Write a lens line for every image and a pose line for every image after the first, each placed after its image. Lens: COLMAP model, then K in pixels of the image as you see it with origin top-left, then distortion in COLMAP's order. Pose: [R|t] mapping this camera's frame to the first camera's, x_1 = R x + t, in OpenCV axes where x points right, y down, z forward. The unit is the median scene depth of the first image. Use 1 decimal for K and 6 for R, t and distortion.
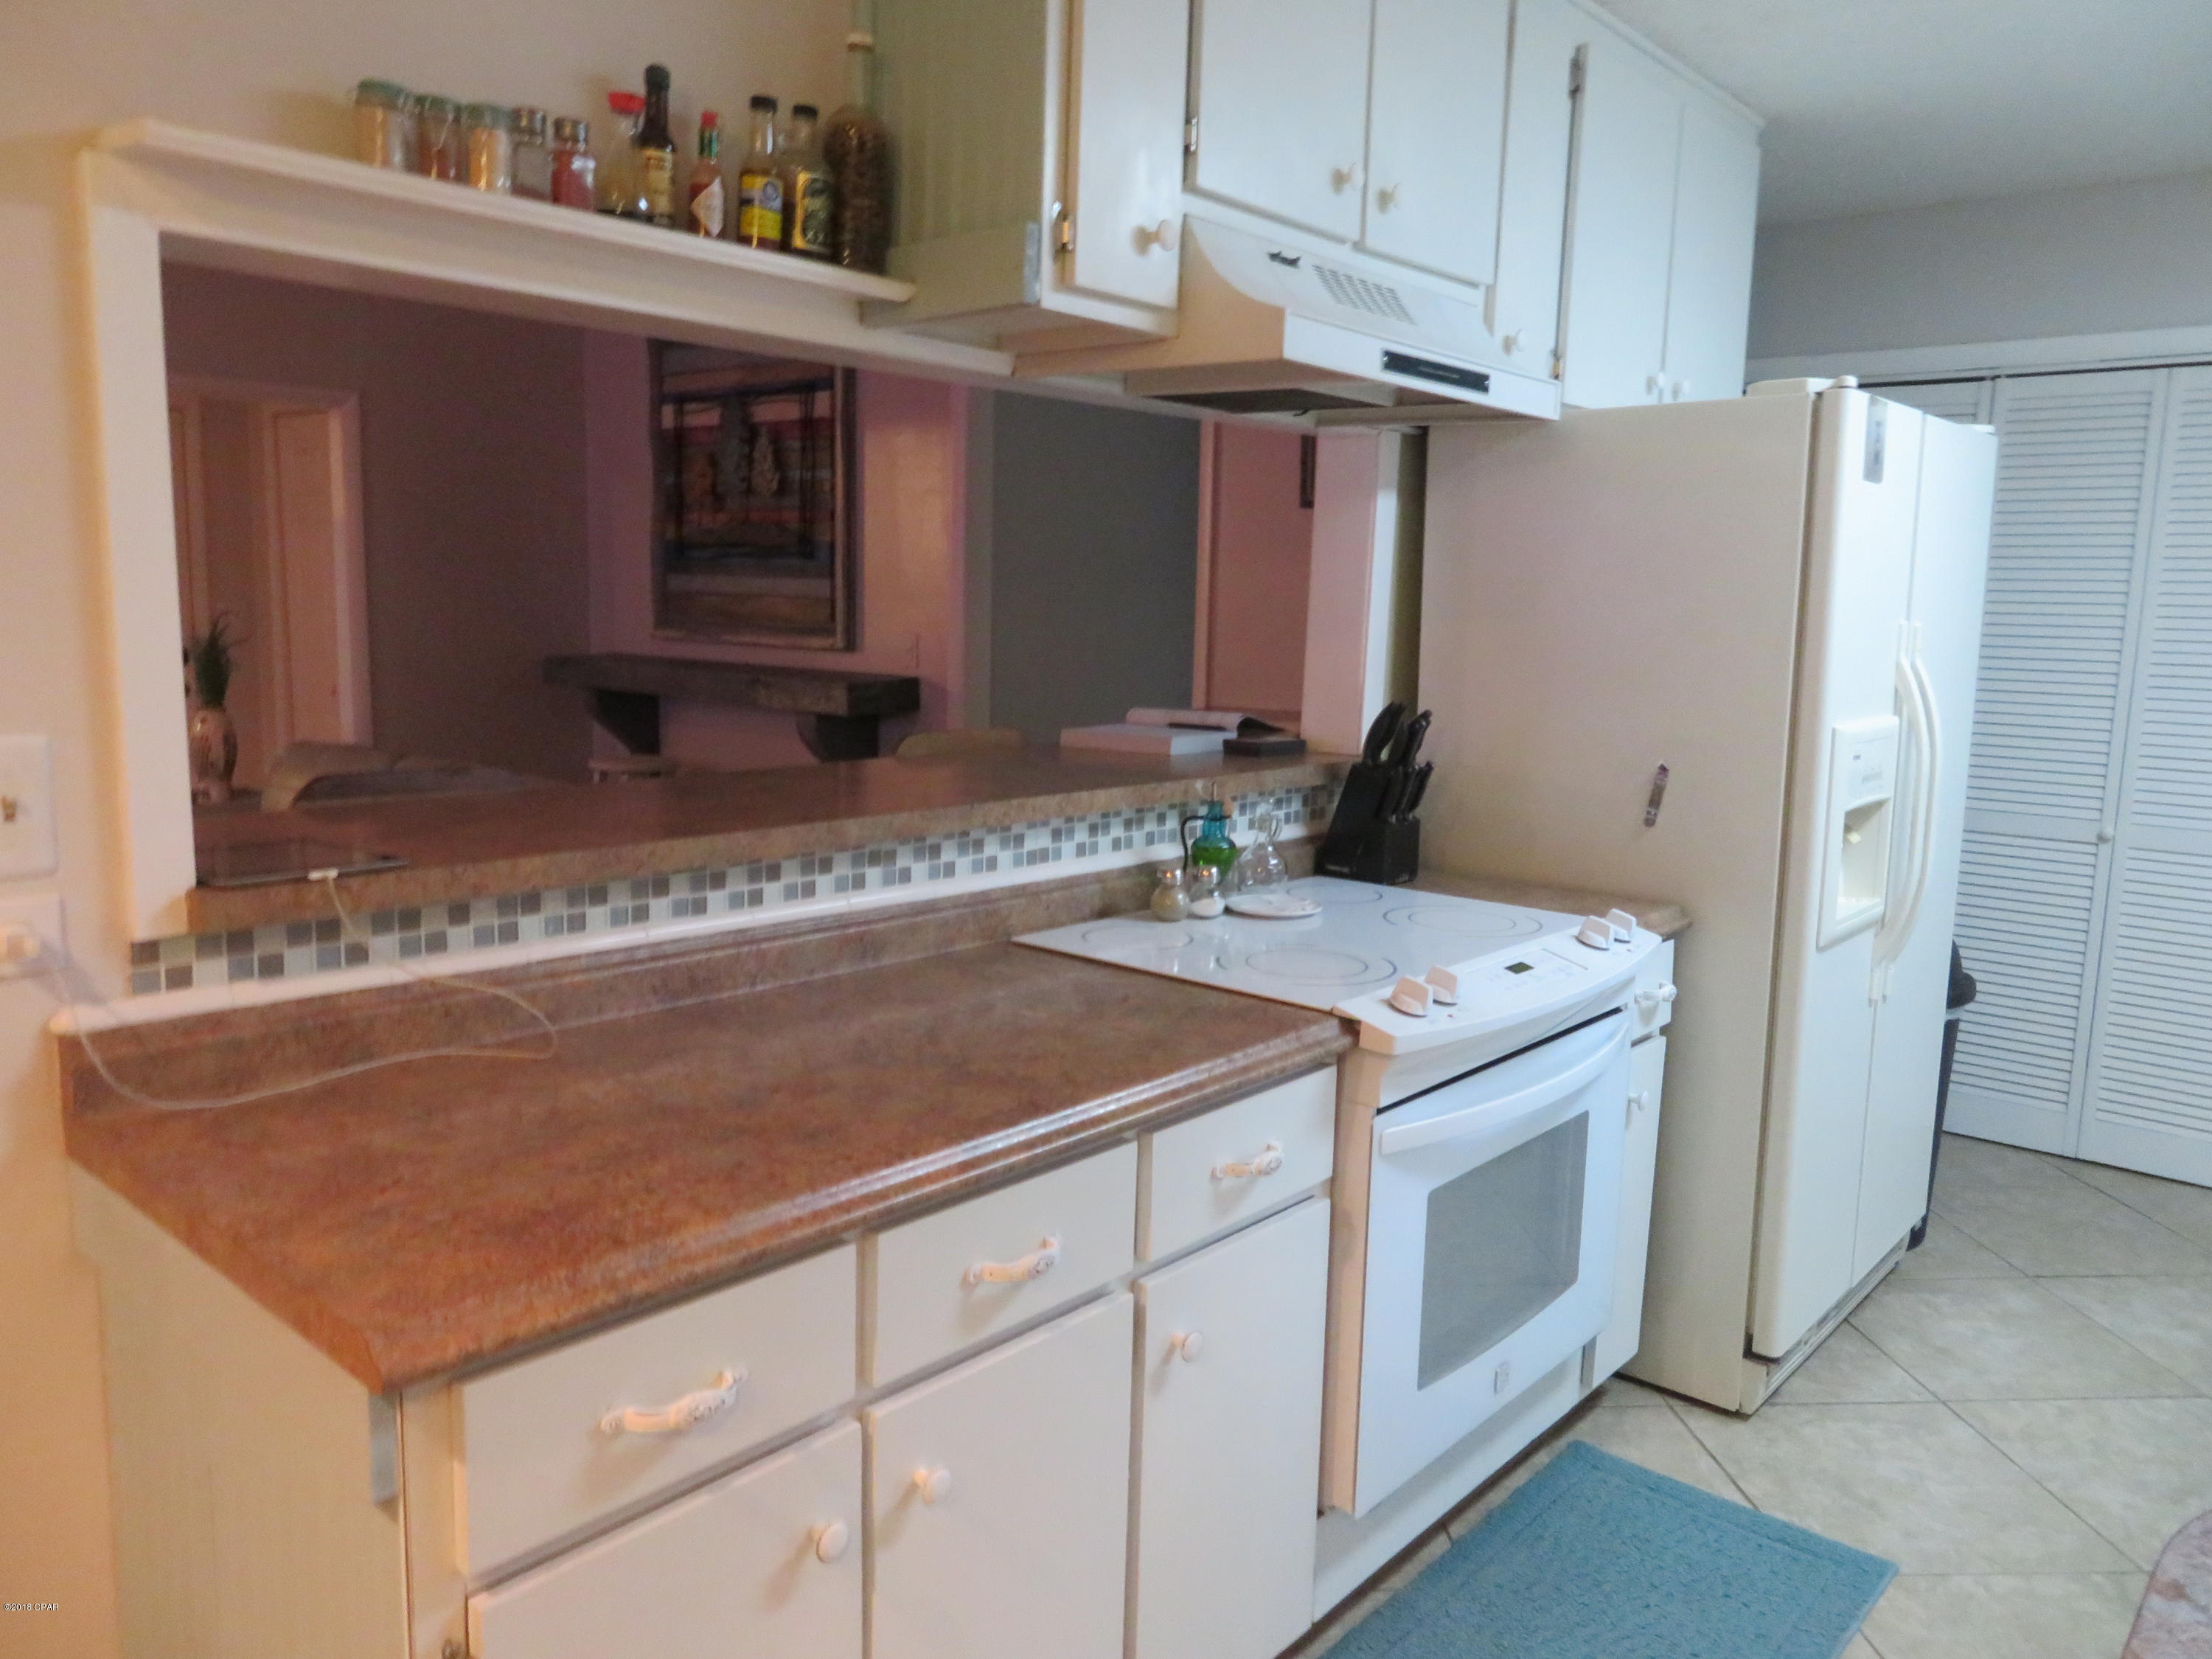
lens RADIAL K [[1584.8, 0, 1106.0], [0, 1584.8, 829.5], [0, 0, 1]] dist [-0.005353, 0.002655]
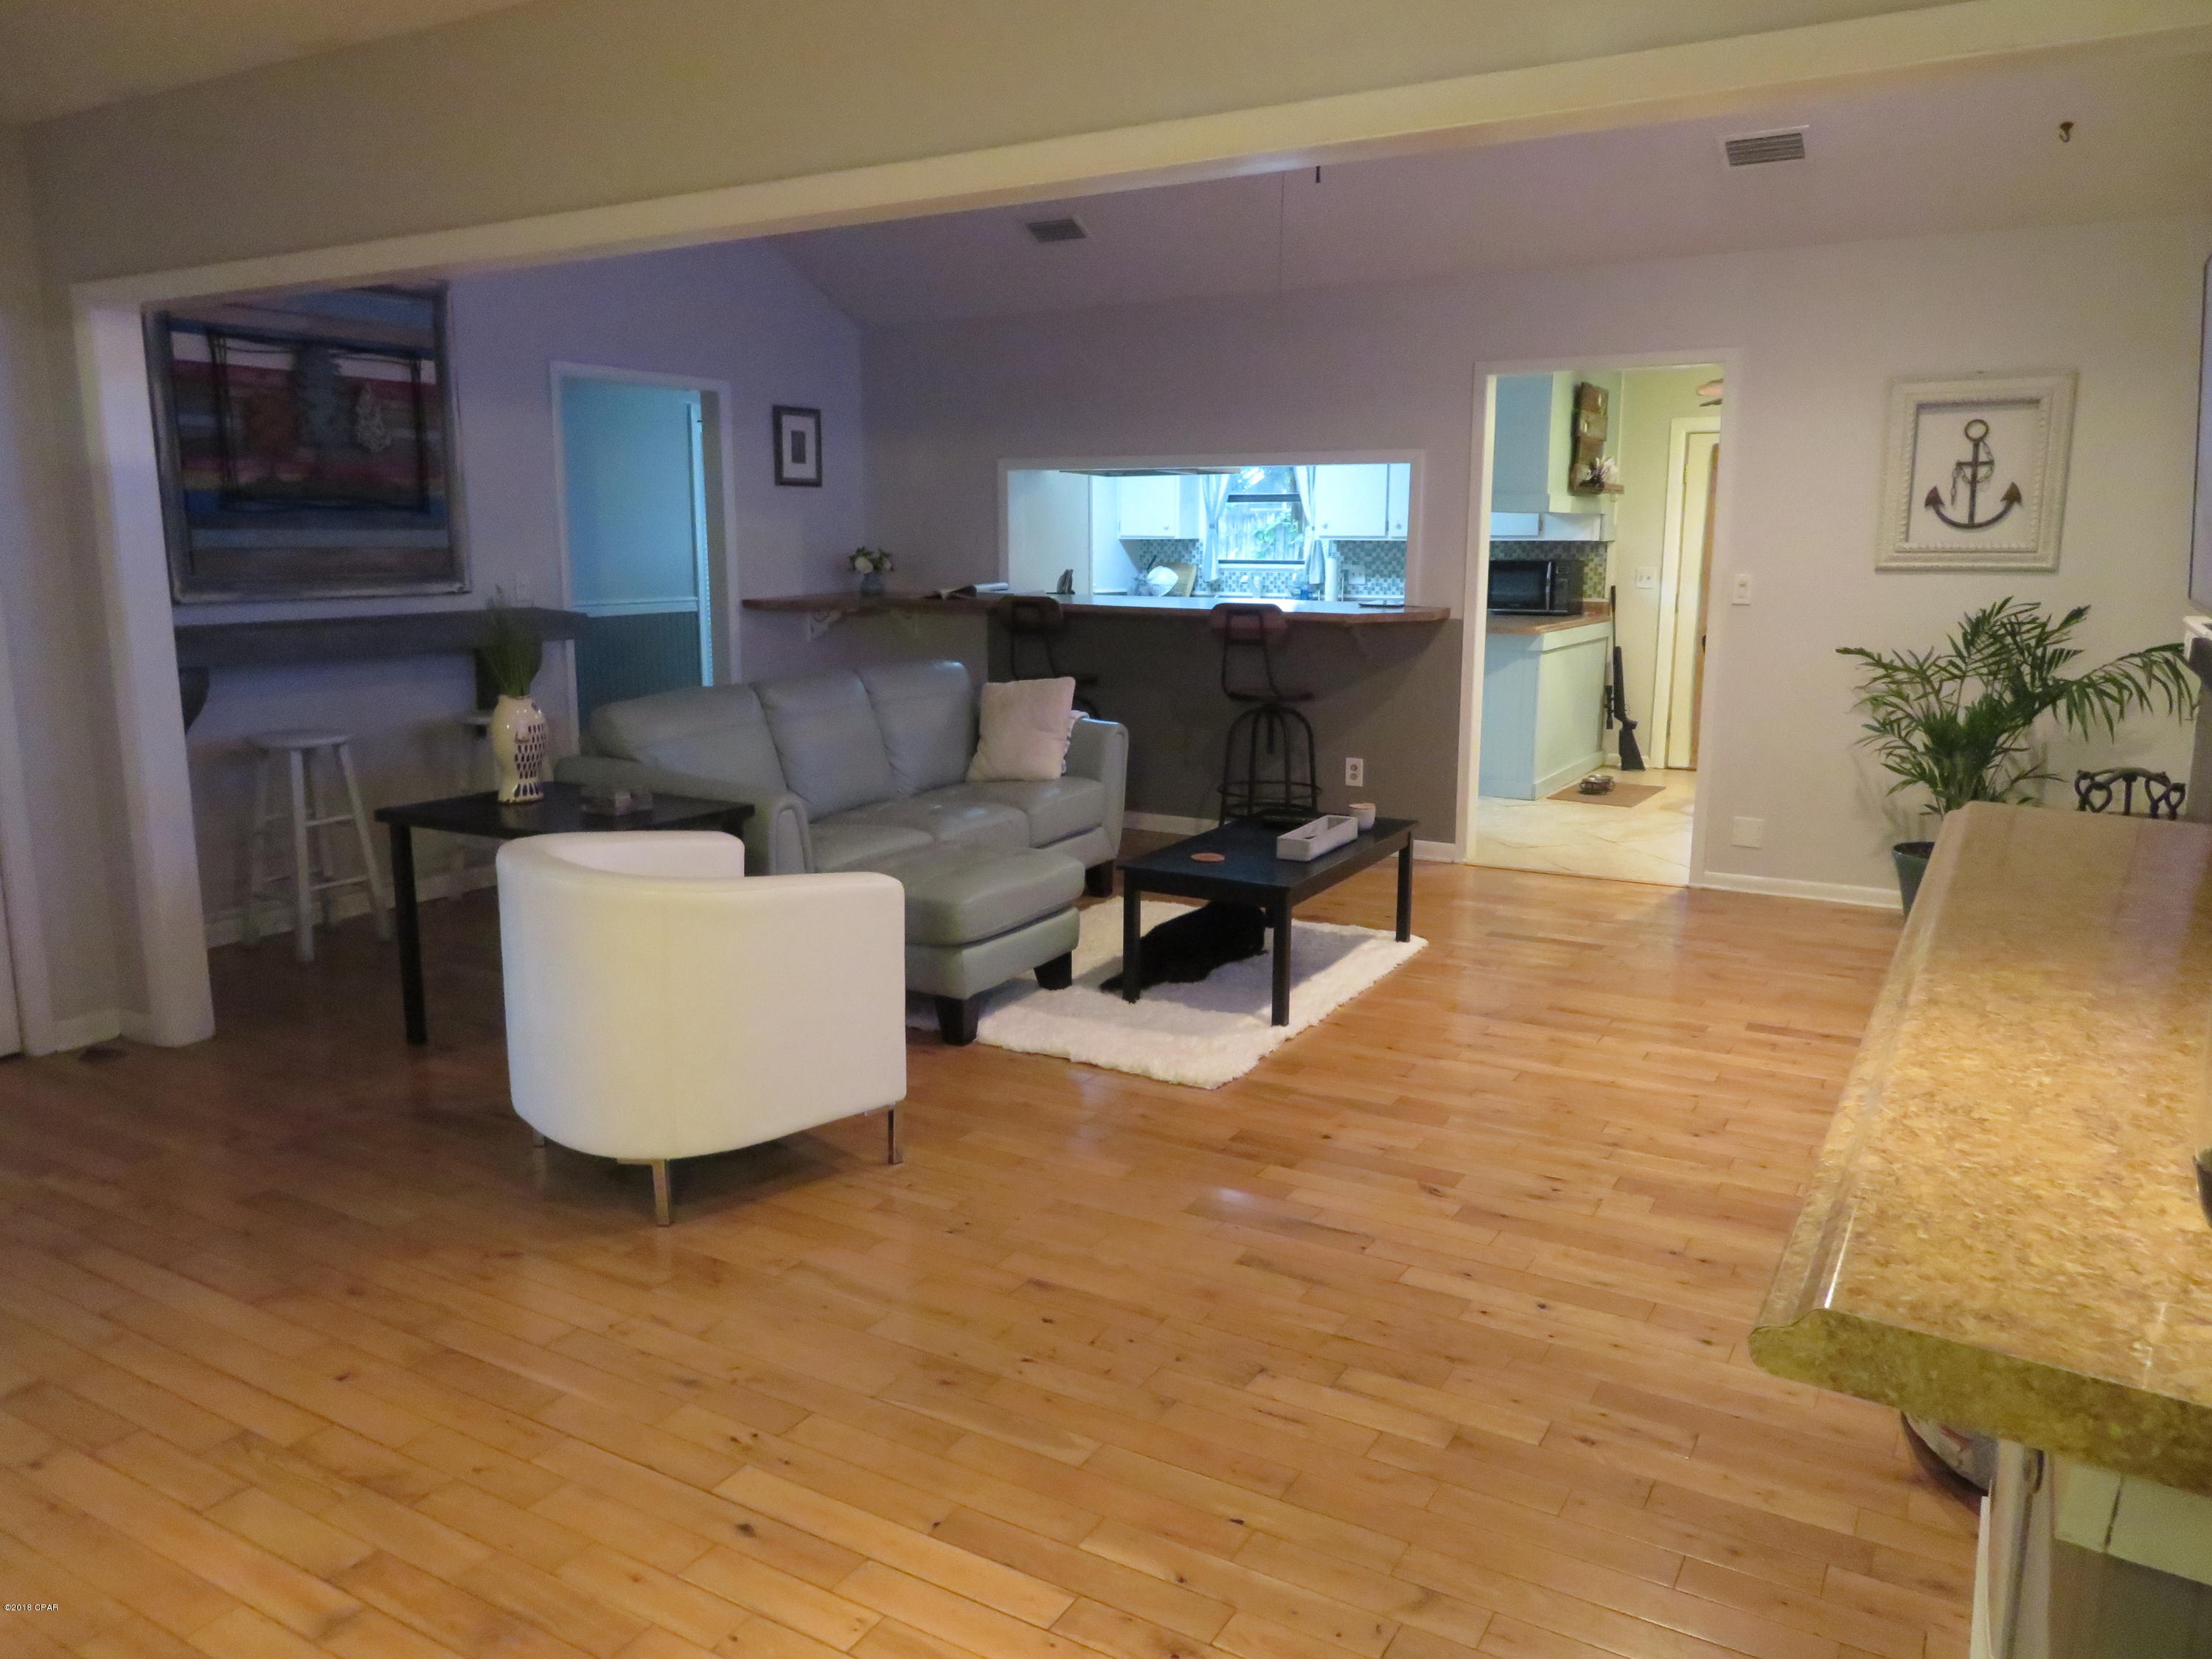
lens RADIAL K [[1584.8, 0, 1106.0], [0, 1584.8, 829.5], [0, 0, 1]] dist [-0.005353, 0.002655]
pose [[-0.194775, -0.209249, 0.958268, -1.350016], [0.136735, 0.961647, 0.237779, -0.153228], [-0.971270, 0.177343, -0.158693, 0.742660]]
